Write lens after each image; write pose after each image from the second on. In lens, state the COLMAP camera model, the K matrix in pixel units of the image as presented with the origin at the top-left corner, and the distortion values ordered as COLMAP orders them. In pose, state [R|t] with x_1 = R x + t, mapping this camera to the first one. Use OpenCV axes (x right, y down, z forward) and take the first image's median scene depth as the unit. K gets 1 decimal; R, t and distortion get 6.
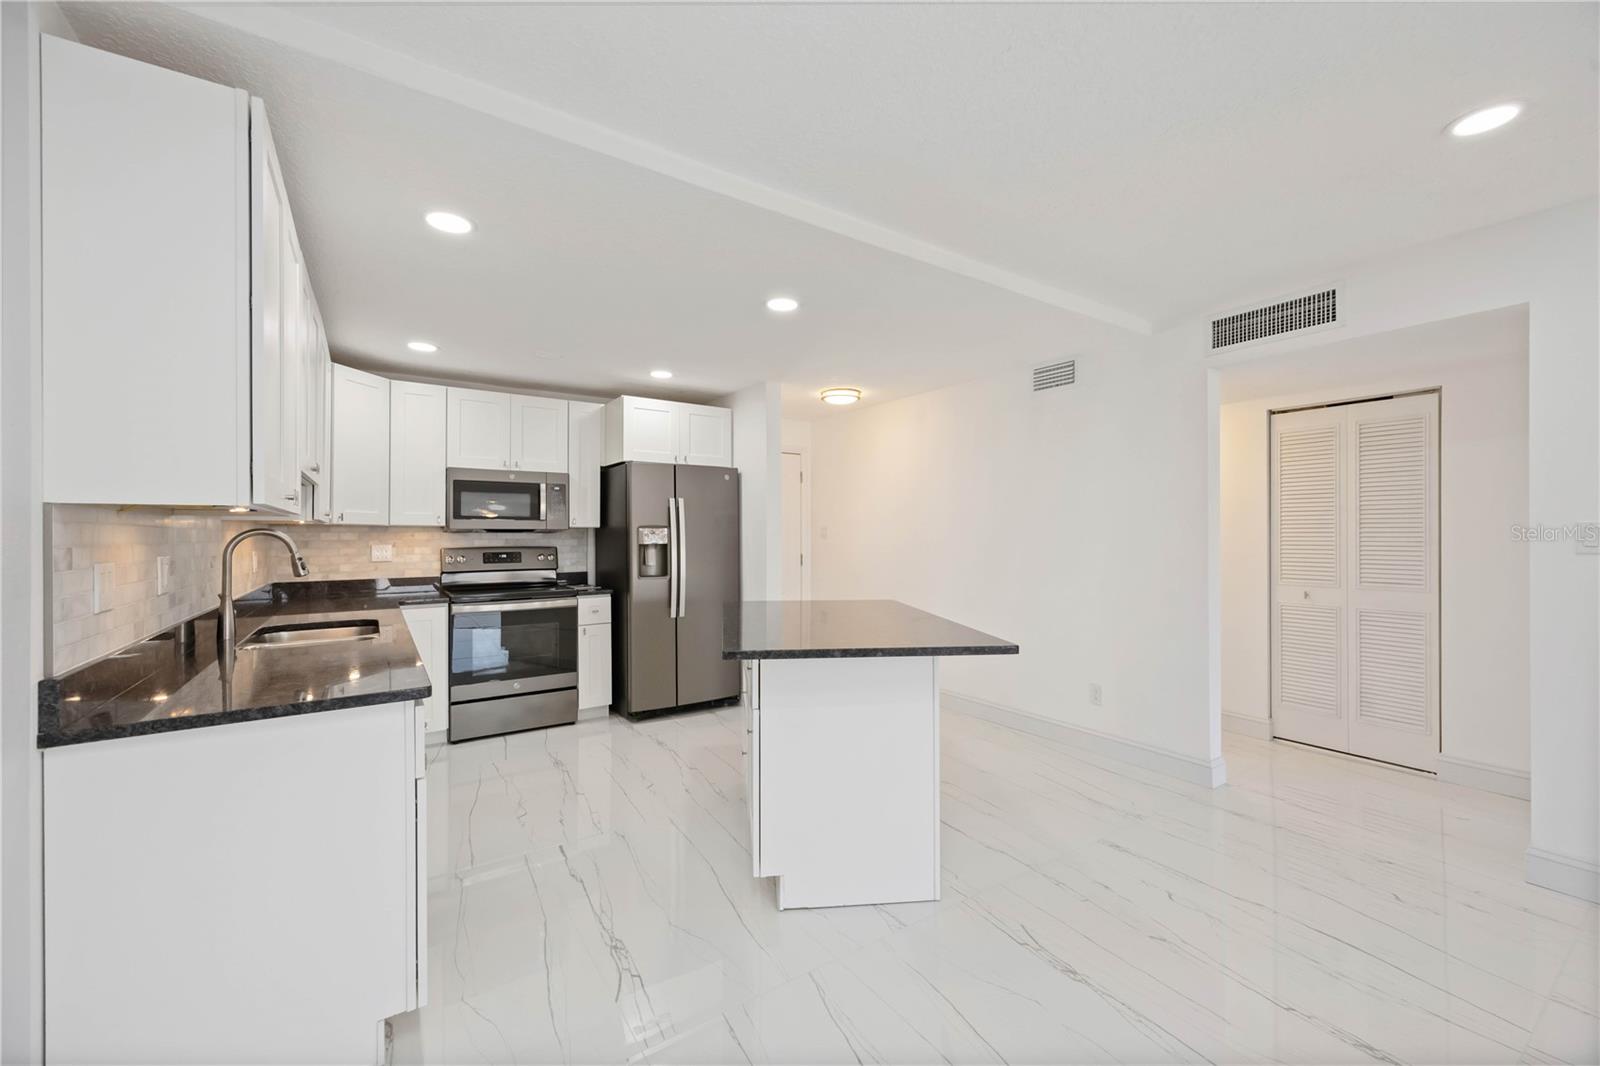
lens RADIAL K [[630.0, 0, 799.0], [0, 630.0, 529.6], [0, 0, 1]] dist [-0.000127, -0.000001]
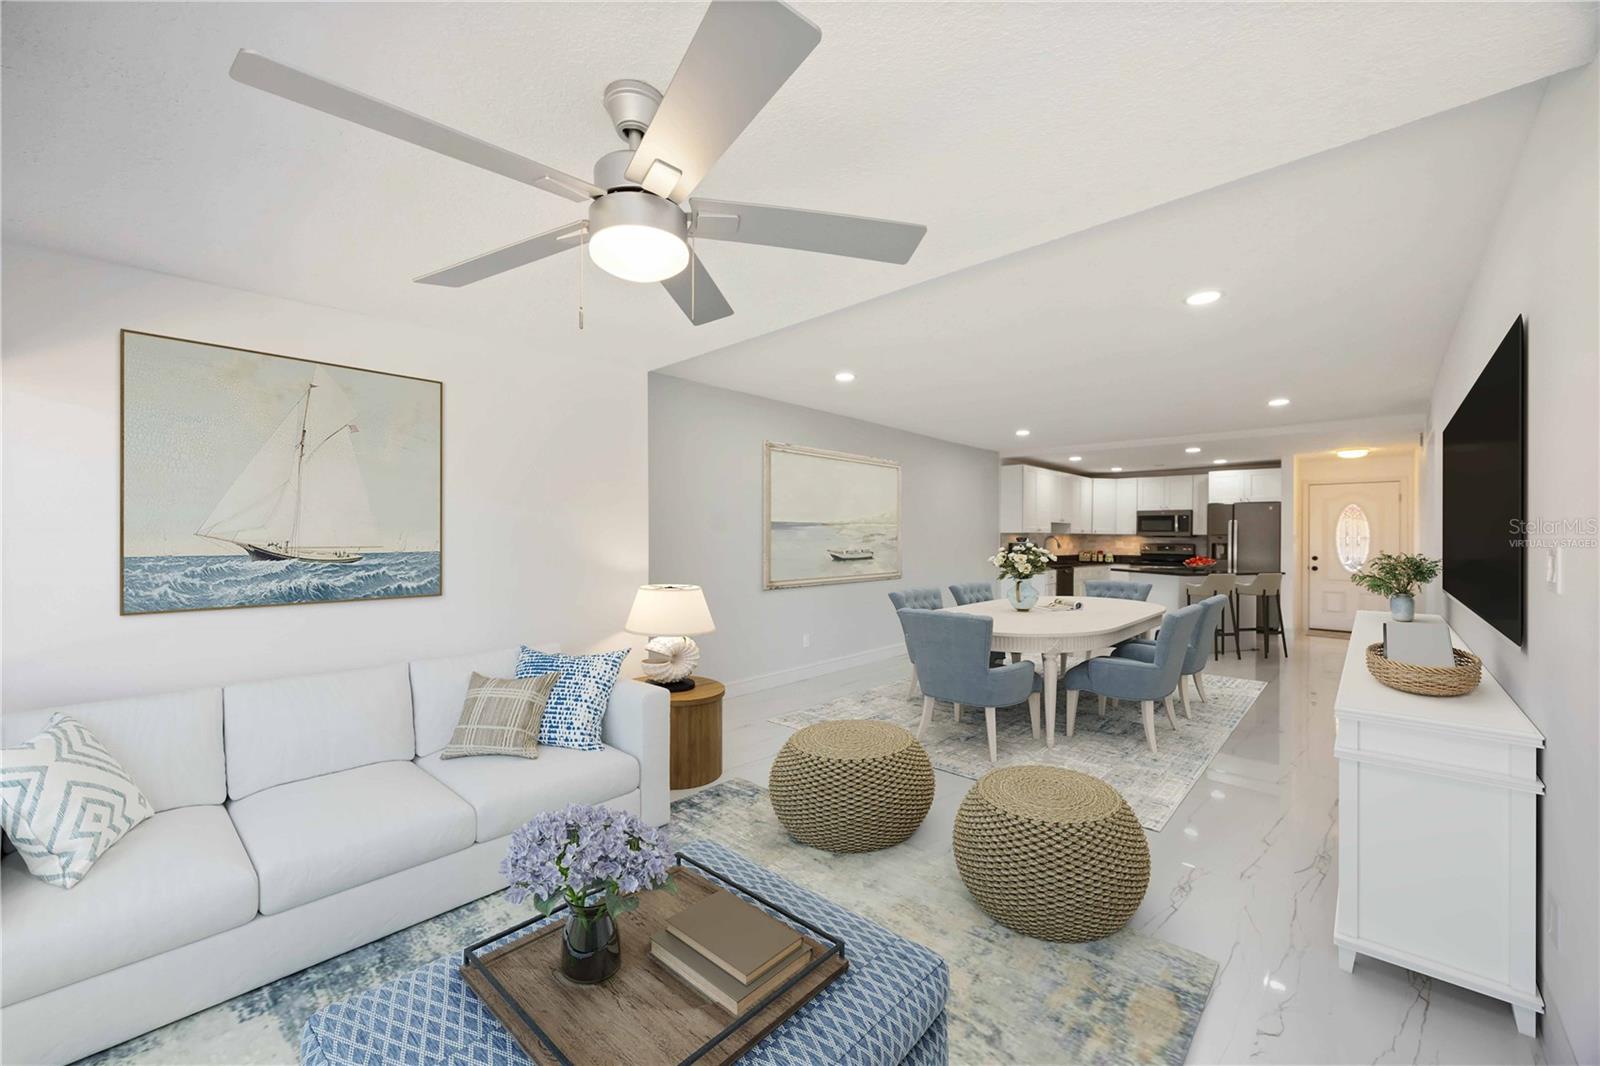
lens RADIAL K [[630.0, 0, 799.8], [0, 630.0, 535.3], [0, 0, 1]] dist [-0.000127, -0.000001]
pose [[0.236321, 0.001863, -0.971673, 1.423396], [-0.002212, 0.999997, 0.001379, -0.003194], [0.971673, 0.001823, 0.236324, -0.800737]]
